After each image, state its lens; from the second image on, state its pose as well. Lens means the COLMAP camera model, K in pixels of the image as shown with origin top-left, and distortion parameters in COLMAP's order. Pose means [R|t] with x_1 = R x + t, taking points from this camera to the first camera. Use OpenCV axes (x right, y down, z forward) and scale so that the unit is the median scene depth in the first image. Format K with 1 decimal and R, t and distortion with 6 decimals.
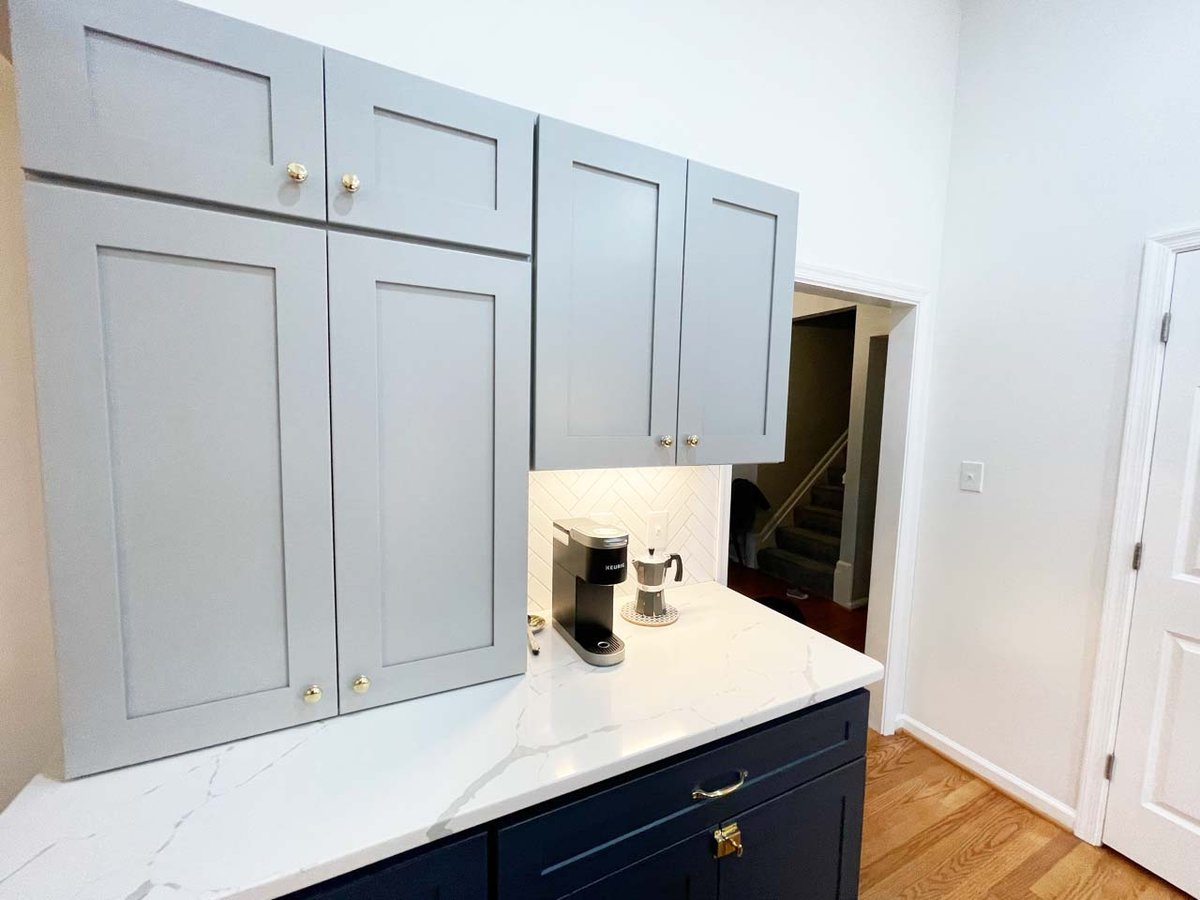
lens RADIAL K [[473.5, 0, 594.0], [0, 473.5, 446.4], [0, 0, 1]] dist [-0.013024, 0.000003]
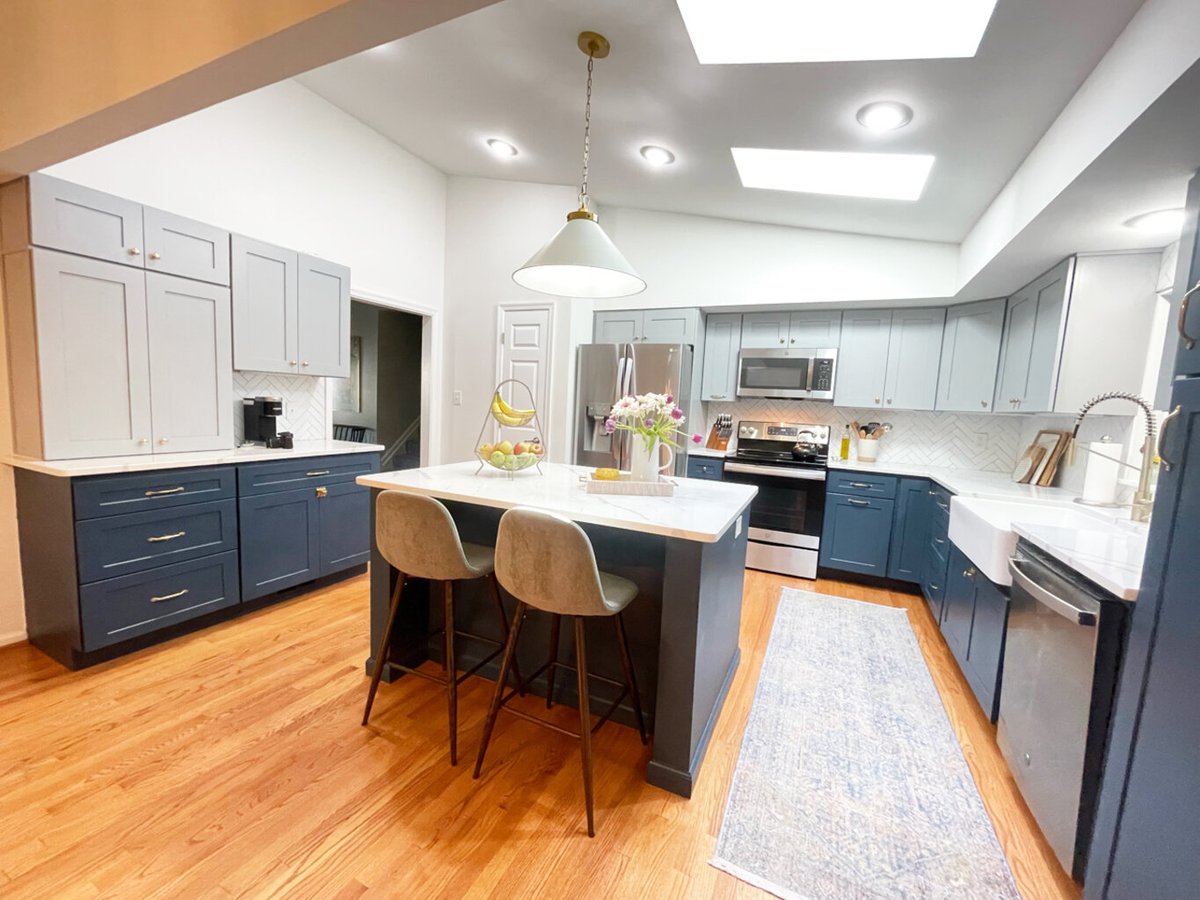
lens RADIAL K [[488.9, 0, 598.0], [0, 488.9, 453.0], [0, 0, 1]] dist [-0.000146, -0.000304]
pose [[0.774571, -0.047355, 0.630712, -0.297322], [0.013124, 0.998182, 0.058828, 0.383311], [-0.632351, -0.037289, 0.773784, -2.379951]]
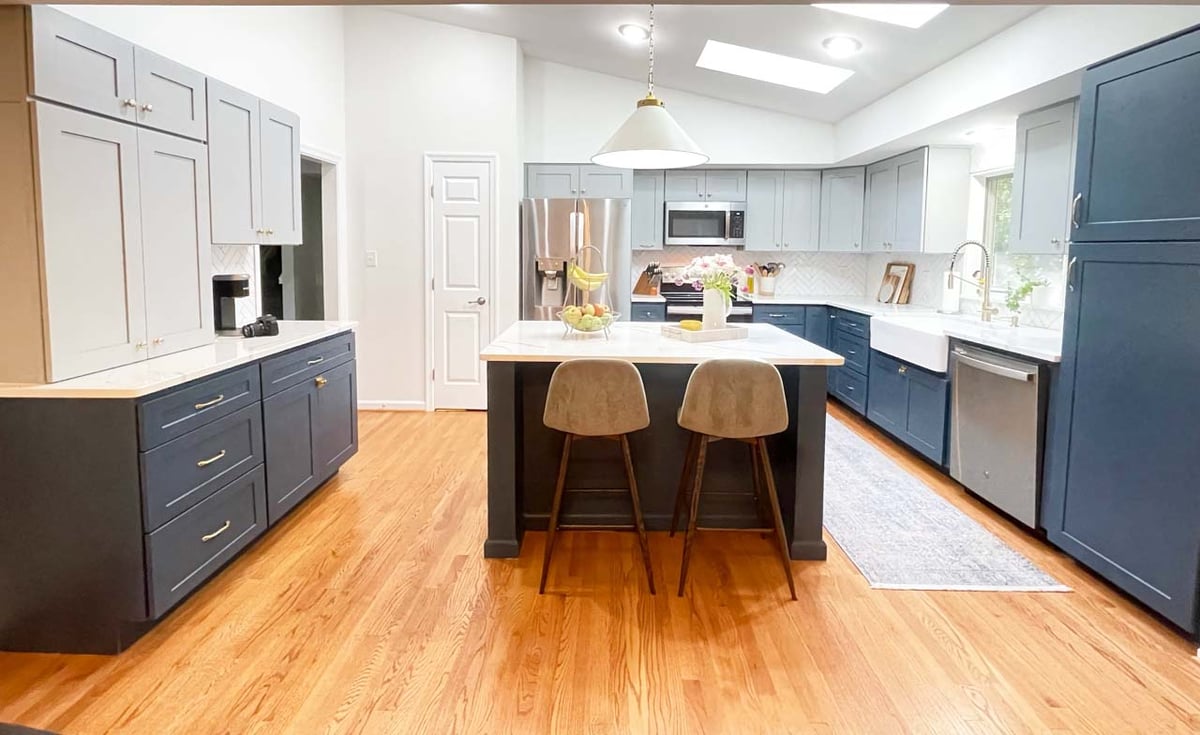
lens RADIAL K [[553.5, 0, 597.9], [0, 553.5, 288.0], [0, 0, 1]] dist [-0.002937, 0.000719]
pose [[0.441655, -0.082165, 0.893415, -1.581881], [0.067435, 0.996021, 0.058266, 0.221609], [-0.894647, 0.034514, 0.445438, -1.617824]]
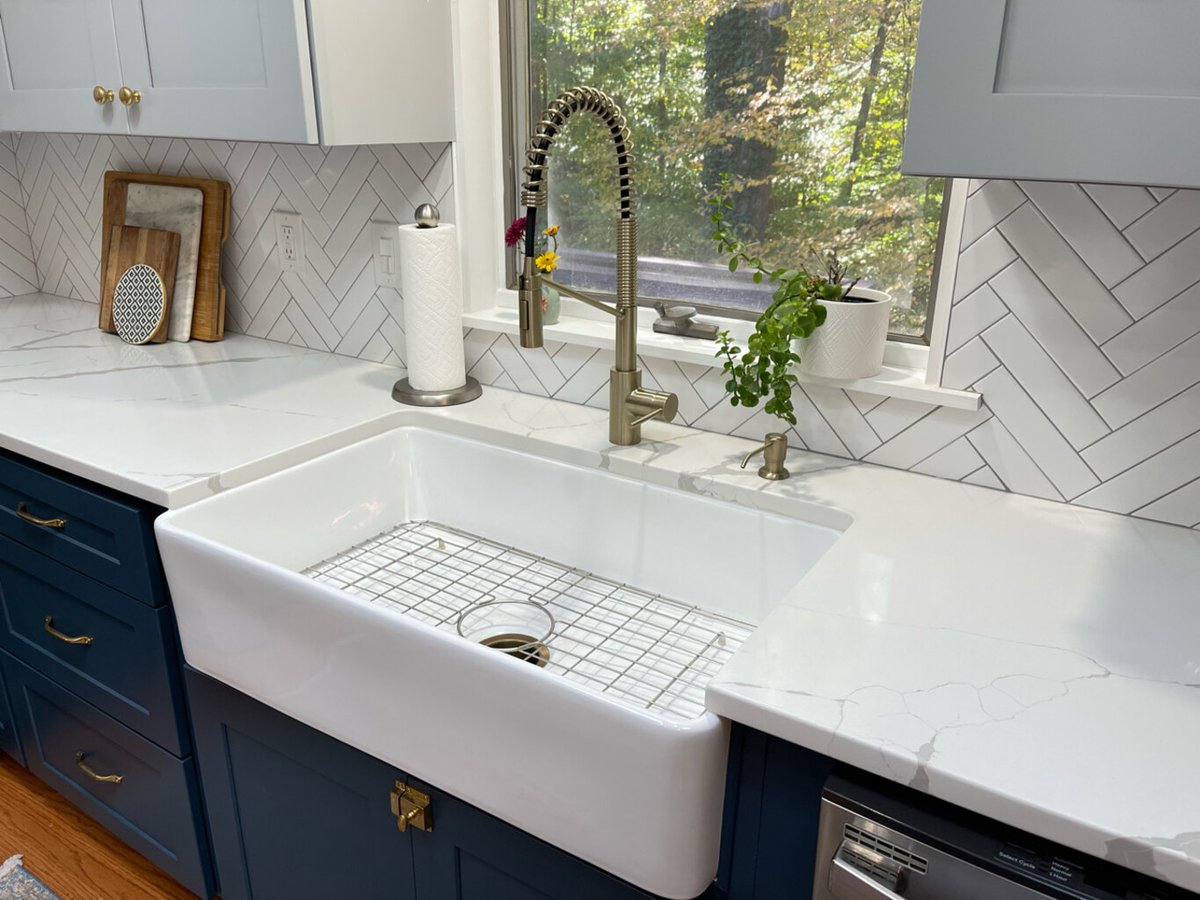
lens RADIAL K [[913.7, 0, 602.9], [0, 913.7, 453.5], [0, 0, 1]] dist [0.014450, -0.012102]
pose [[-0.538940, -0.325584, 0.776878, 1.485529], [0.041747, 0.910823, 0.410681, 0.235128], [-0.841309, 0.253765, -0.477287, -1.536364]]
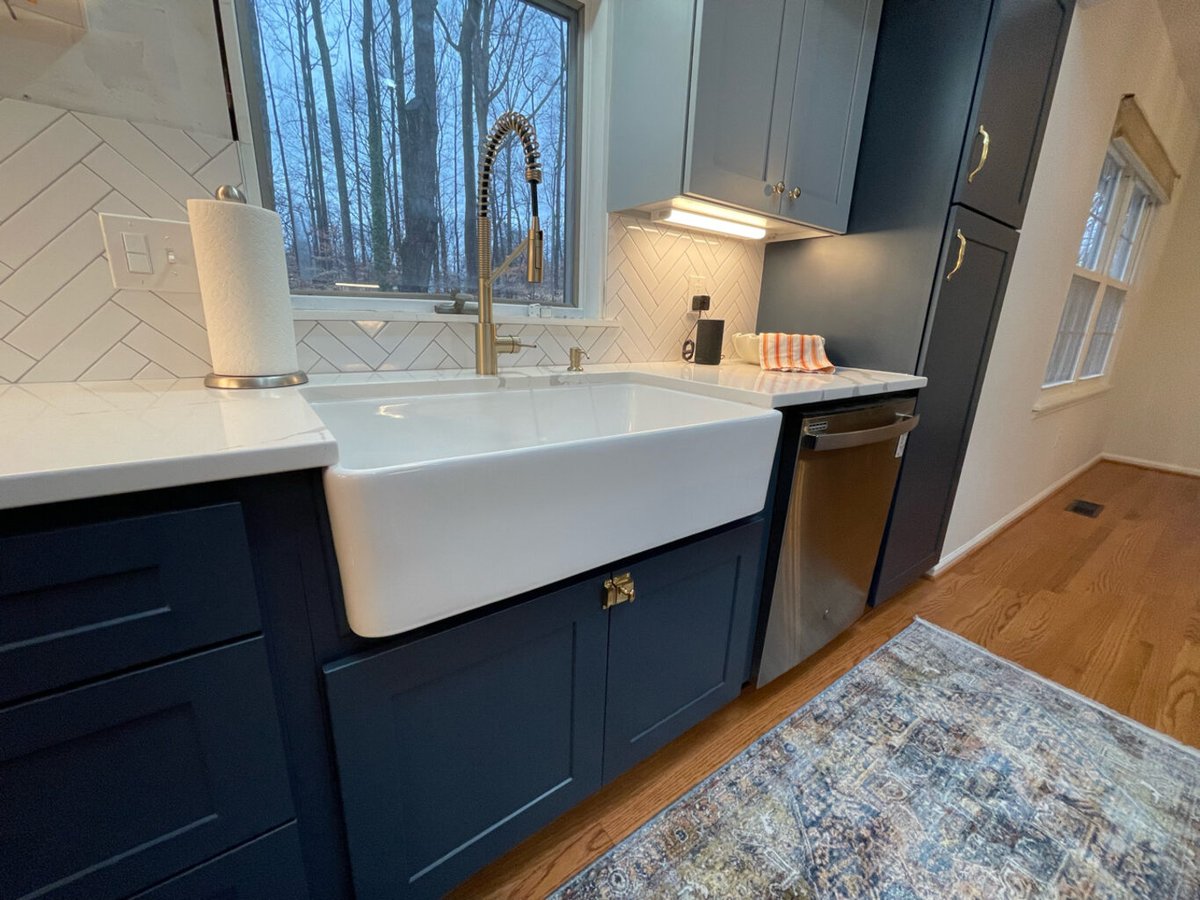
lens RADIAL K [[478.7, 0, 592.0], [0, 478.7, 457.2], [0, 0, 1]] dist [-0.001979, -0.000898]
pose [[-0.981832, -0.004490, -0.189701, 2.535328], [-0.072216, 0.933334, 0.351672, 0.565432], [0.175475, 0.358982, -0.916701, -1.092528]]
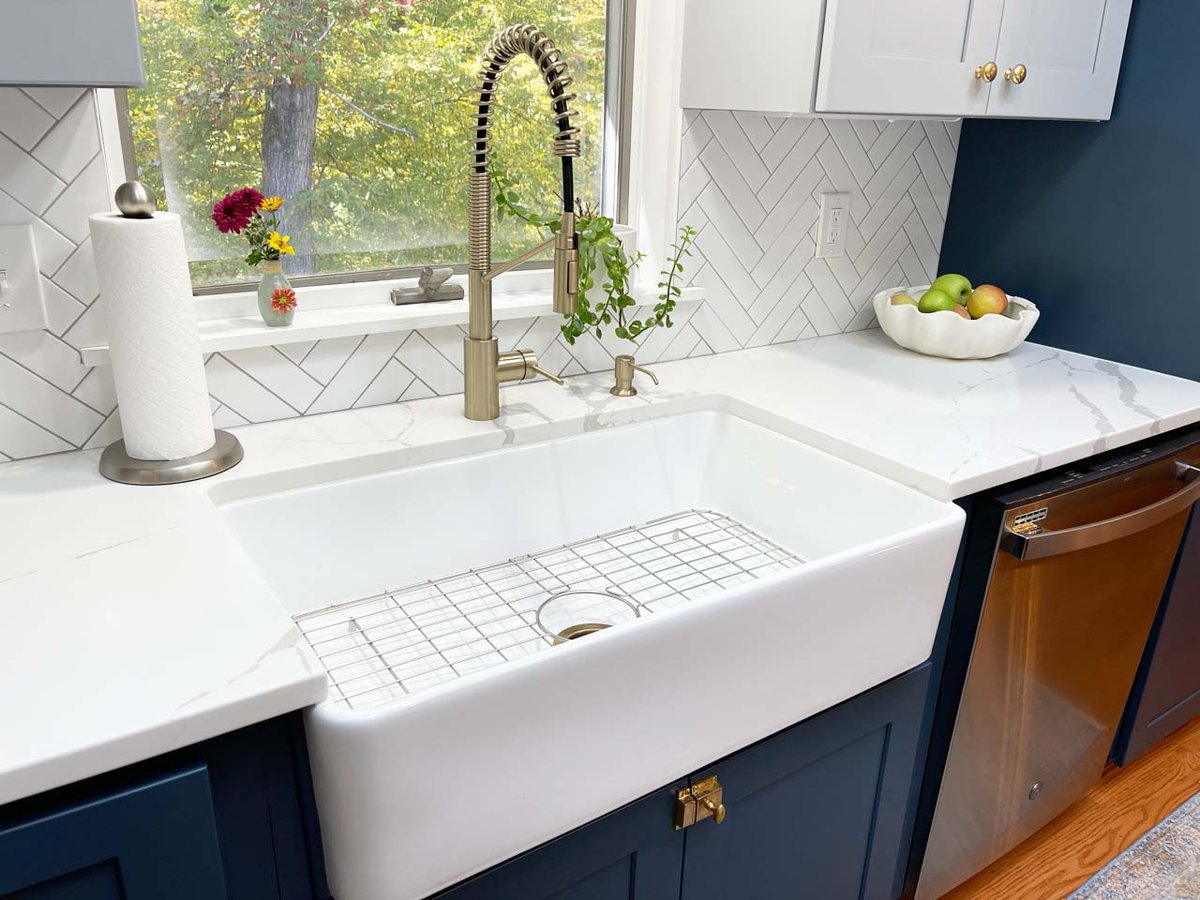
lens RADIAL K [[913.7, 0, 608.6], [0, 913.7, 468.7], [0, 0, 1]] dist [0.014450, -0.012102]
pose [[-0.986030, 0.006013, -0.166459, 2.606443], [-0.068639, 0.895885, 0.438953, 0.275479], [0.151767, 0.444246, -0.882956, -1.022444]]
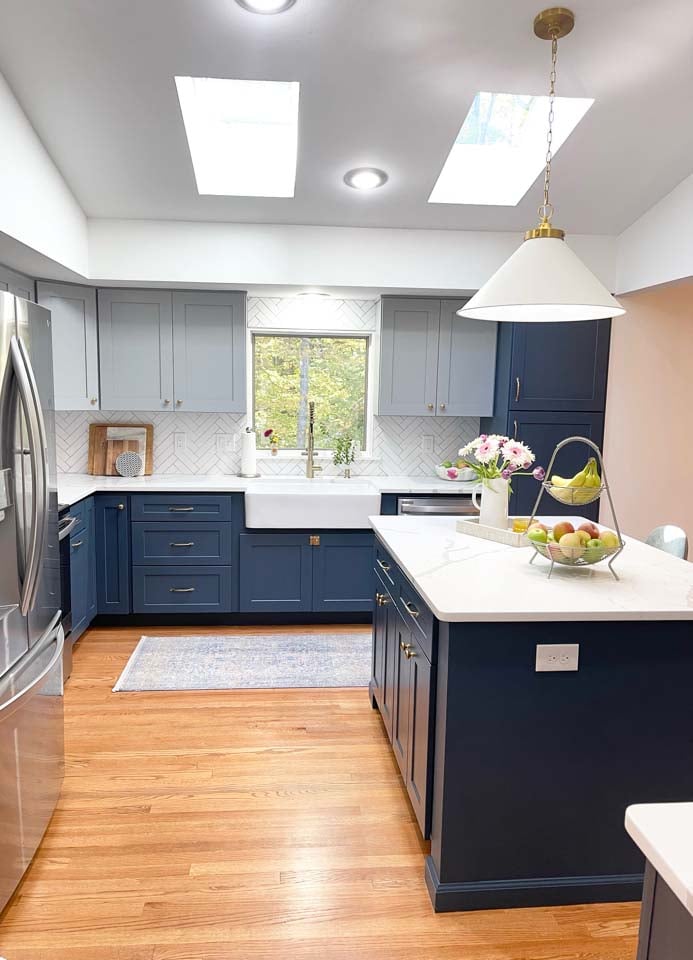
lens RADIAL K [[731.4, 0, 343.1], [0, 731.4, 485.3], [0, 0, 1]] dist [0.028574, -0.054371]
pose [[-0.936323, -0.085619, 0.340541, 0.715272], [-0.012033, 0.977071, 0.212573, -0.181429], [-0.350934, 0.194939, -0.915885, 2.111976]]
